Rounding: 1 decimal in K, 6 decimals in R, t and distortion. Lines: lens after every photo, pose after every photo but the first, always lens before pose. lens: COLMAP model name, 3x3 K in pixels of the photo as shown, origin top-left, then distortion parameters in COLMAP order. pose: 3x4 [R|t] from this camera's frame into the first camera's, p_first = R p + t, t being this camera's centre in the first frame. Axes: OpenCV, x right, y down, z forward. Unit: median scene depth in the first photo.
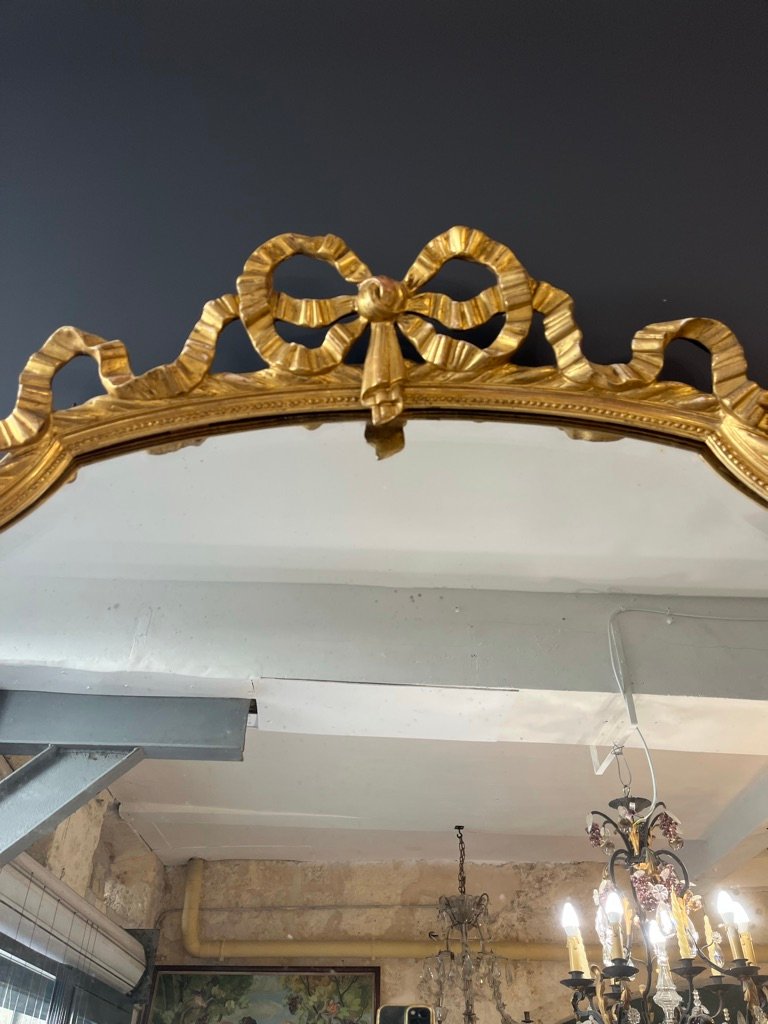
lens RADIAL K [[766.2, 0, 376.9], [0, 766.2, 521.7], [0, 0, 1]] dist [0.059292, -0.058842]
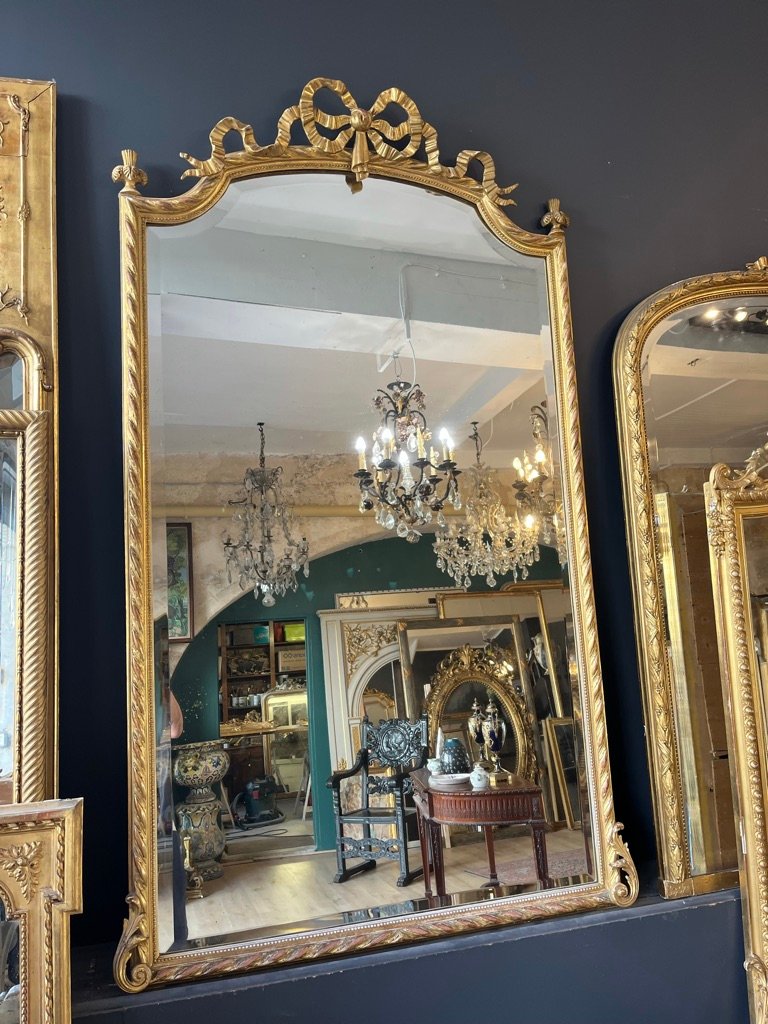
lens RADIAL K [[770.3, 0, 375.7], [0, 770.3, 516.2], [0, 0, 1]] dist [0.061543, -0.086113]
pose [[0.951138, -0.014934, 0.308404, -0.232943], [-0.119625, 0.902997, 0.412658, -0.061188], [-0.284651, -0.429387, 0.857088, -0.516688]]
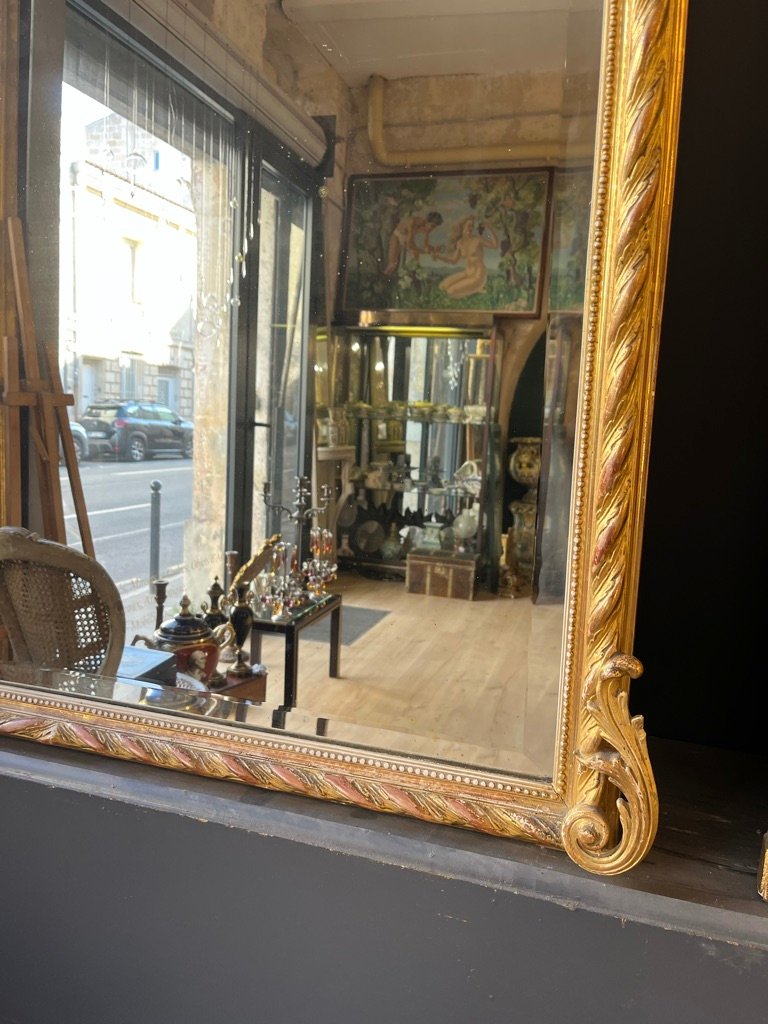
lens RADIAL K [[786.3, 0, 388.6], [0, 786.3, 510.6], [0, 0, 1]] dist [0.011517, -0.001117]
pose [[0.962637, 0.073506, -0.260630, 0.221934], [0.134856, 0.704494, 0.696780, 0.286155], [0.234829, -0.705893, 0.668259, -0.206085]]
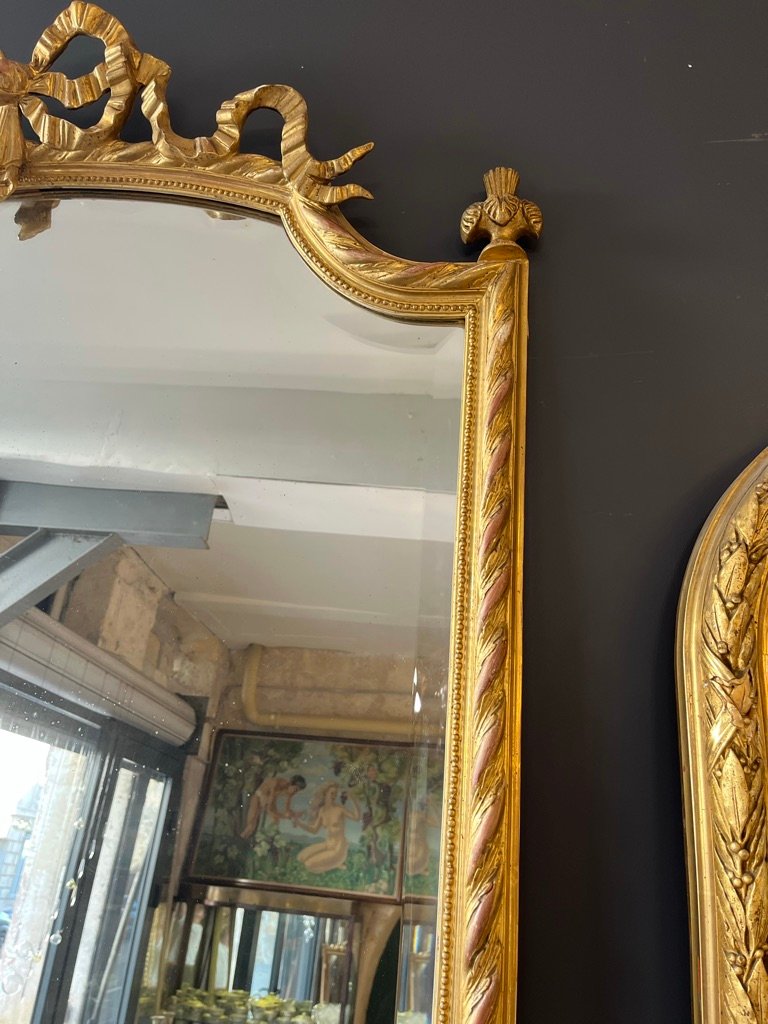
lens RADIAL K [[776.9, 0, 383.2], [0, 776.9, 506.3], [0, 0, 1]] dist [0.058900, -0.081463]
pose [[0.990427, 0.024450, -0.135853, 0.224805], [0.004860, 0.977400, 0.211342, 0.018155], [0.137951, -0.209979, 0.967925, -0.026455]]
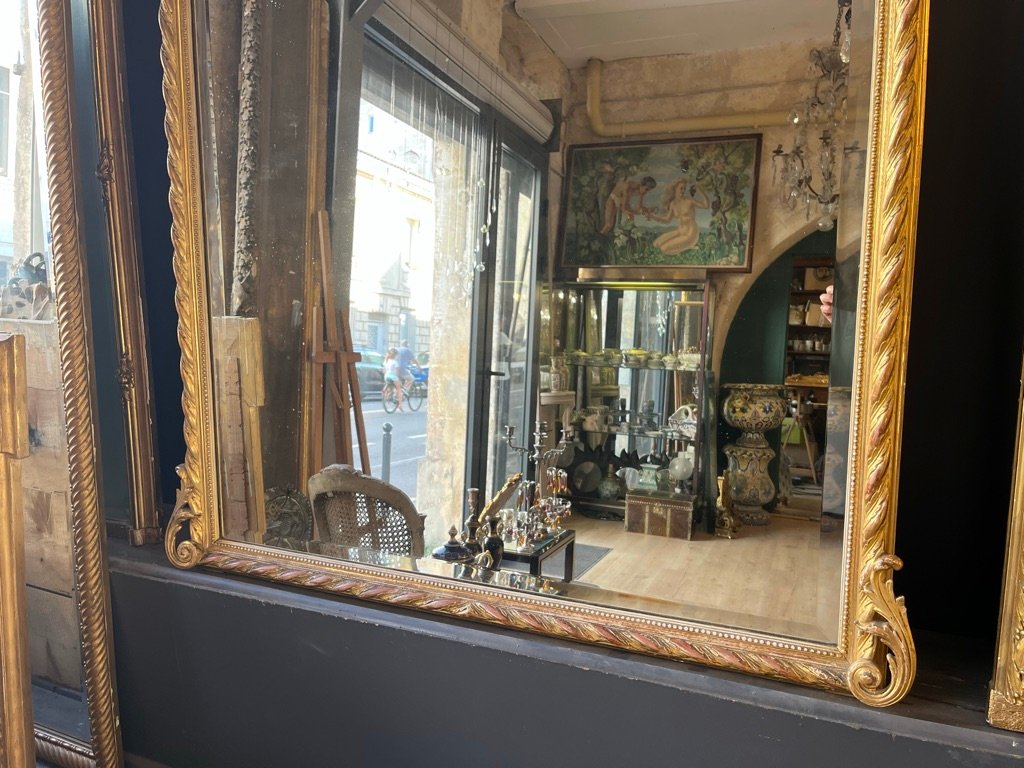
lens RADIAL K [[780.3, 0, 507.8], [0, 780.3, 381.4], [0, 0, 1]] dist [0.018176, -0.008581]
pose [[0.932072, 0.049926, -0.358815, 0.191474], [0.195833, 0.763833, 0.614986, 0.168687], [0.304779, -0.643480, 0.702171, -0.323510]]
